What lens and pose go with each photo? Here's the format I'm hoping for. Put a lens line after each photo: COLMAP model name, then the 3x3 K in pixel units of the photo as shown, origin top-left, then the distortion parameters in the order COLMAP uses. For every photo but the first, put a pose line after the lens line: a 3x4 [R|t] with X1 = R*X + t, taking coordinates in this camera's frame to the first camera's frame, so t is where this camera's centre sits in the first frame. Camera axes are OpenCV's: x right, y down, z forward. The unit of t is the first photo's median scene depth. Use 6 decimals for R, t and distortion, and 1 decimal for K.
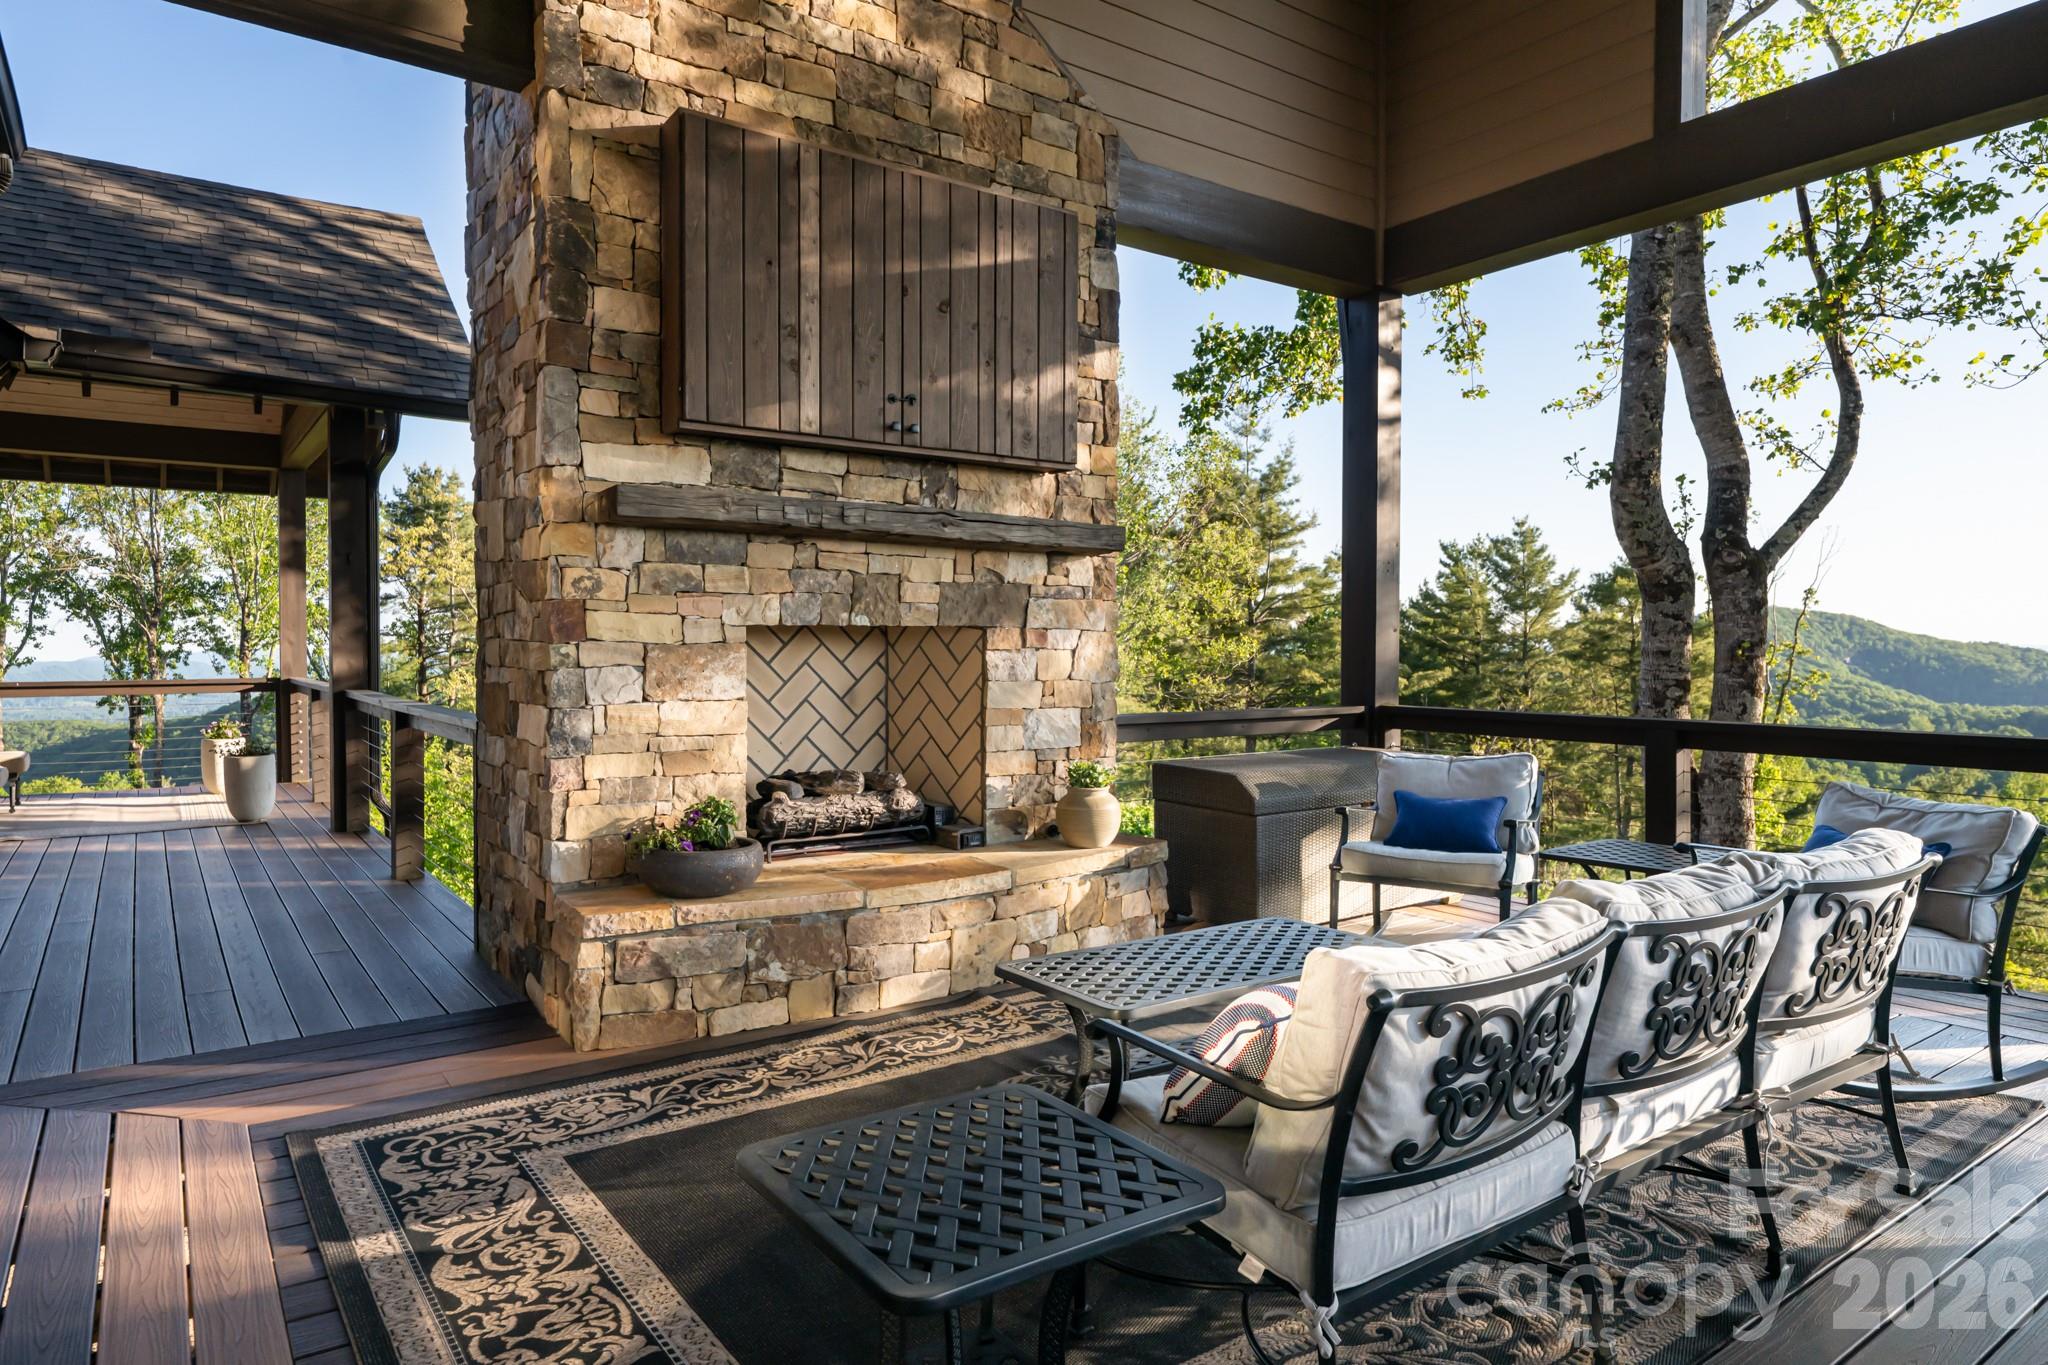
lens RADIAL K [[1213.6, 0, 1024.0], [0, 1213.6, 682.5], [0, 0, 1]] dist [0.002940, 0.000875]
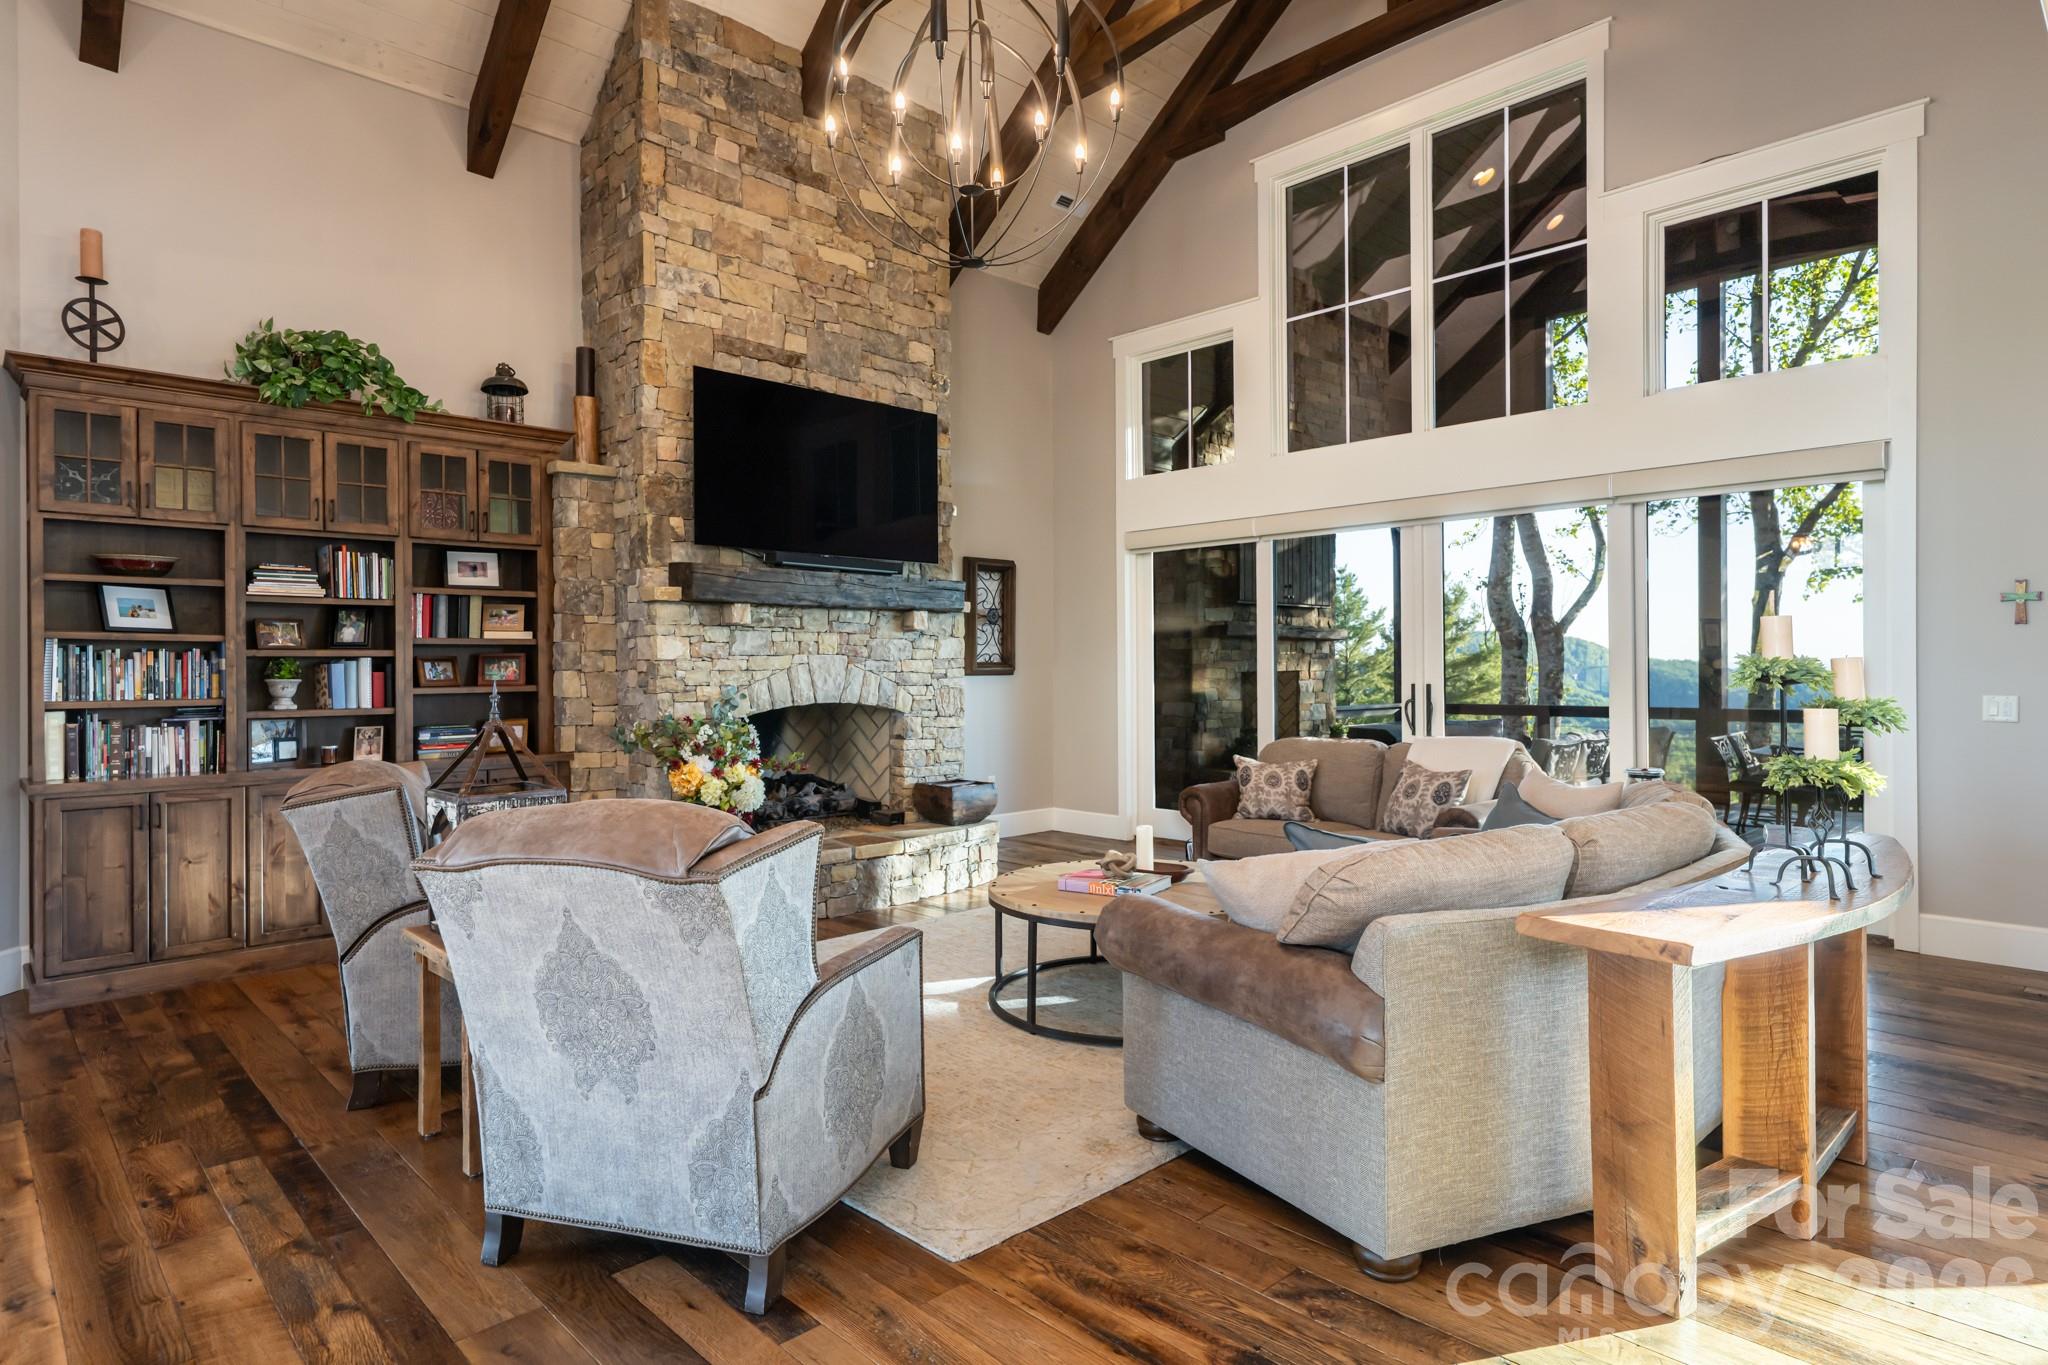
lens RADIAL K [[1123.1, 0, 1032.7], [0, 1123.1, 663.6], [0, 0, 1]] dist [0.005925, 0.001121]
pose [[0.989628, -0.002921, 0.143627, -0.442498], [0.007809, 0.999409, -0.033480, 0.006144], [-0.143444, 0.034254, 0.989065, -0.590624]]
